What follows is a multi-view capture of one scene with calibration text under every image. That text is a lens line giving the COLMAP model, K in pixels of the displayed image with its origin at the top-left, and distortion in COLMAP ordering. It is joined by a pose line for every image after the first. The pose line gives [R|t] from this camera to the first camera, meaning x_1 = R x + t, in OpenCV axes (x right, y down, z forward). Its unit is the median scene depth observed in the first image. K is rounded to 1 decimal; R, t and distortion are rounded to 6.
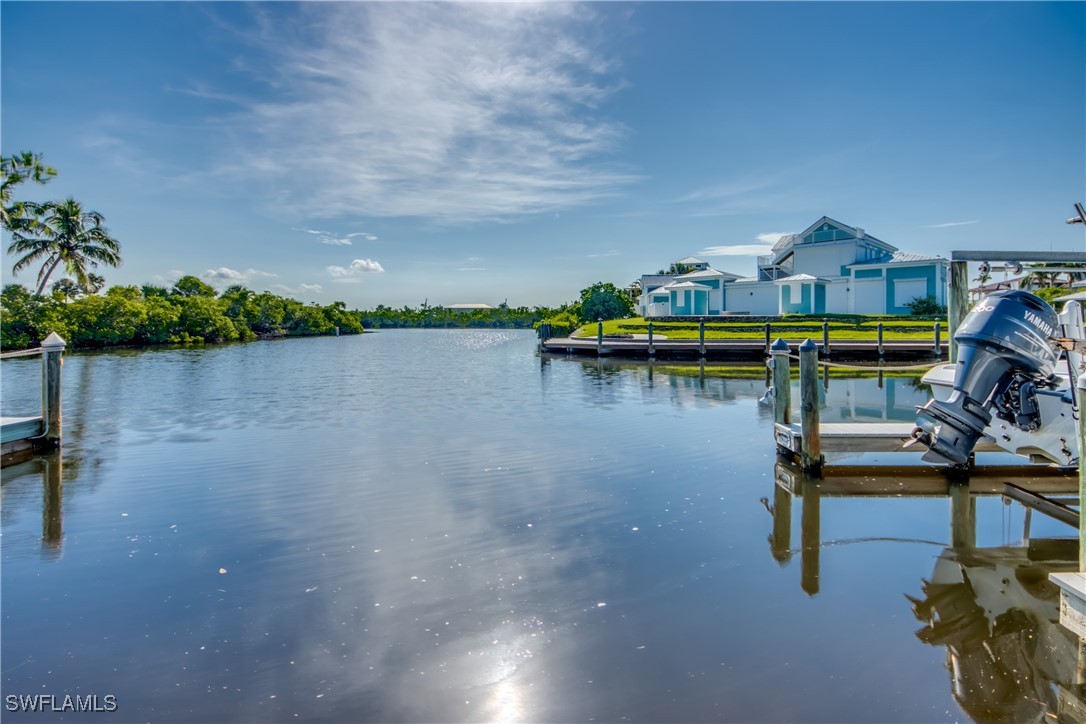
lens RADIAL K [[488.0, 0, 569.7], [0, 488.0, 338.3], [0, 0, 1]] dist [0.037858, -0.025425]
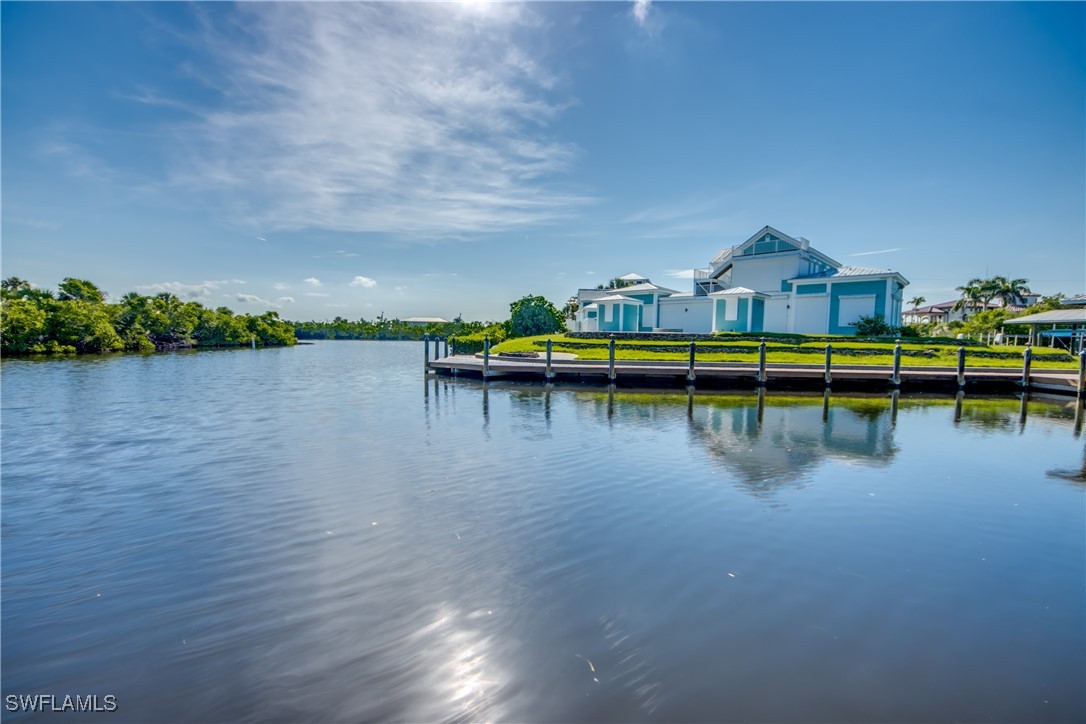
lens RADIAL K [[457.7, 0, 543.0], [0, 457.7, 362.0], [0, 0, 1]] dist [0.039942, -0.026337]
pose [[0.999393, 0.015671, 0.031122, 0.023931], [-0.016323, 0.999650, 0.020805, -0.001793], [-0.030785, -0.021300, 0.999299, 0.044202]]
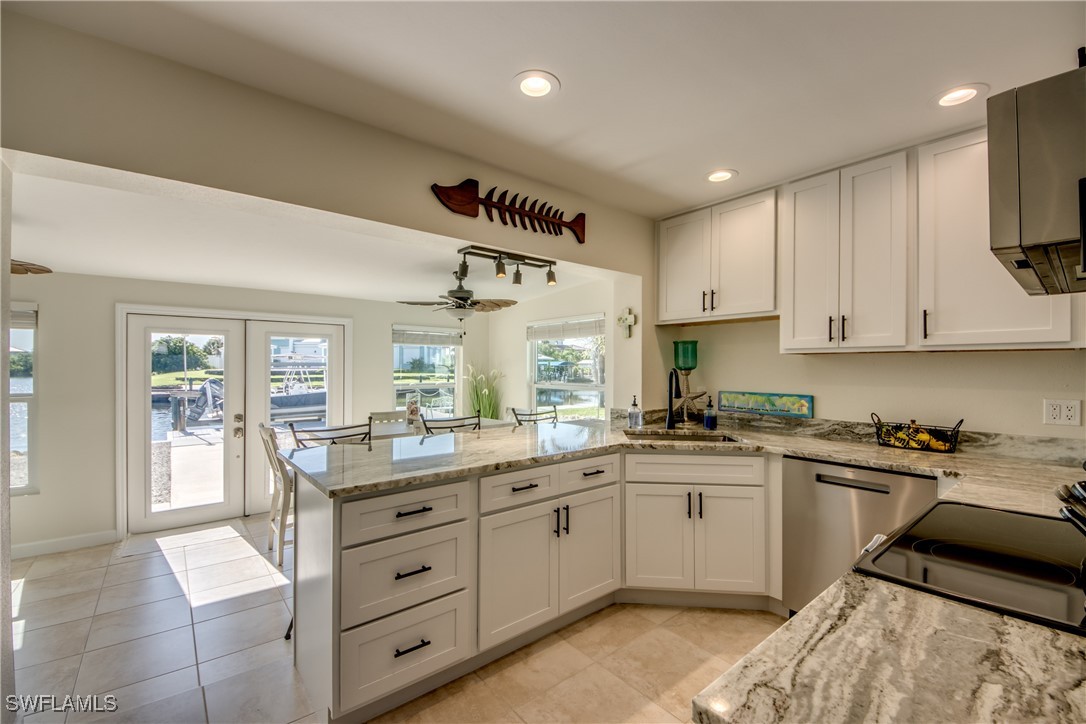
lens RADIAL K [[443.1, 0, 546.1], [0, 443.1, 366.0], [0, 0, 1]] dist [0.029665, -0.022670]
pose [[0.754624, 0.002814, 0.656152, 0.016867], [0.022089, 0.999315, -0.029691, -0.000750], [-0.655786, 0.036899, 0.754045, -0.109792]]
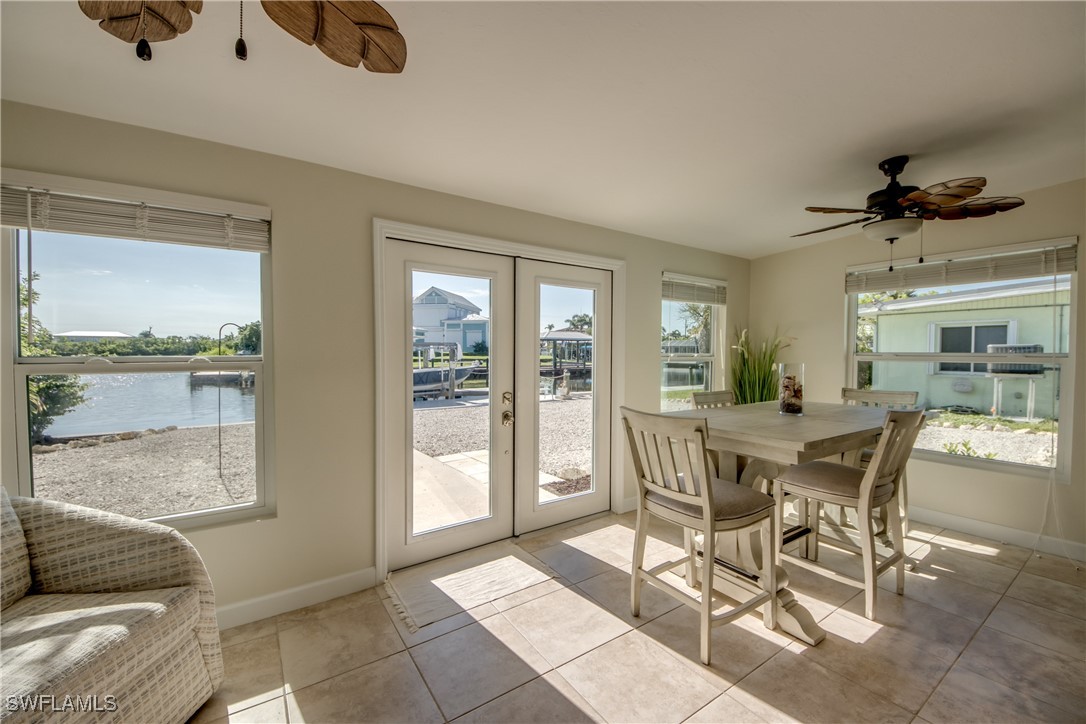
lens RADIAL K [[425.6, 0, 545.0], [0, 425.6, 361.5], [0, 0, 1]] dist [0.017403, -0.016307]
pose [[0.815602, -0.009615, 0.578534, 0.010986], [0.016579, 0.999840, -0.006756, -0.000132], [-0.578376, 0.015101, 0.815630, -0.090614]]
